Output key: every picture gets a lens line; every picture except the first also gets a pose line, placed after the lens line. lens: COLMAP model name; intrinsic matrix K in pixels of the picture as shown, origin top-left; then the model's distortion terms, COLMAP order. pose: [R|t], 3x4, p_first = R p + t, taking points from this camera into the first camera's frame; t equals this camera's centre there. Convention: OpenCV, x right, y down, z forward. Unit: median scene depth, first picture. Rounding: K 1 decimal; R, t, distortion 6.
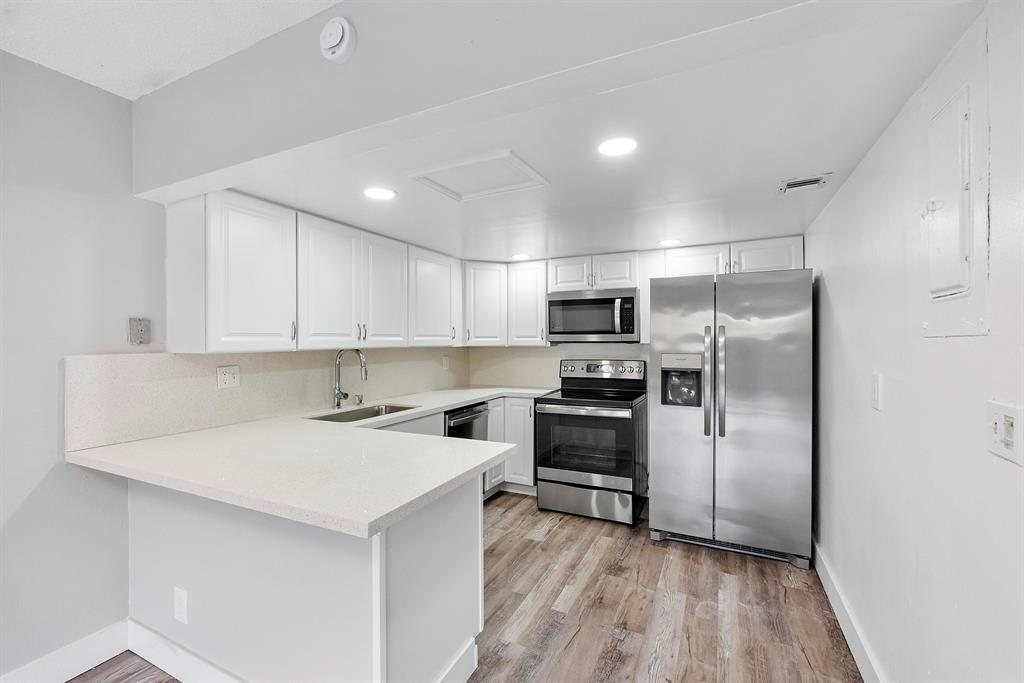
lens RADIAL K [[436.2, 0, 505.1], [0, 436.2, 342.9], [0, 0, 1]] dist [-0.008189, 0.000282]
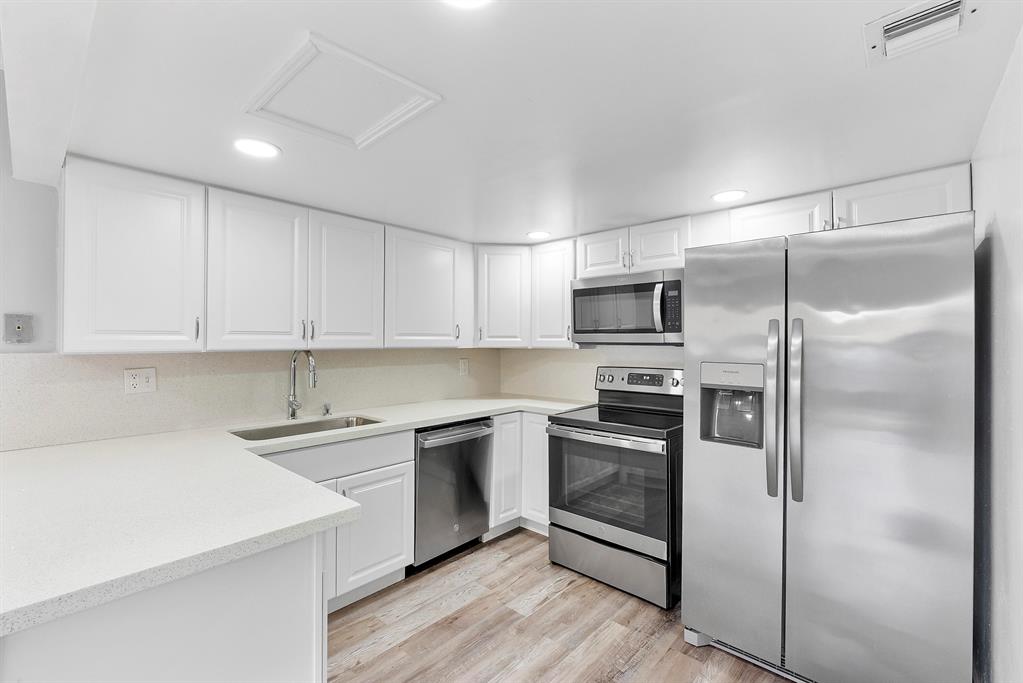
lens RADIAL K [[435.8, 0, 518.2], [0, 435.8, 339.3], [0, 0, 1]] dist [-0.008189, 0.000282]
pose [[0.962501, 0.004607, -0.271238, 0.258043], [-0.007167, 0.999939, -0.008450, -0.002343], [0.271183, 0.010077, 0.962475, 0.278744]]
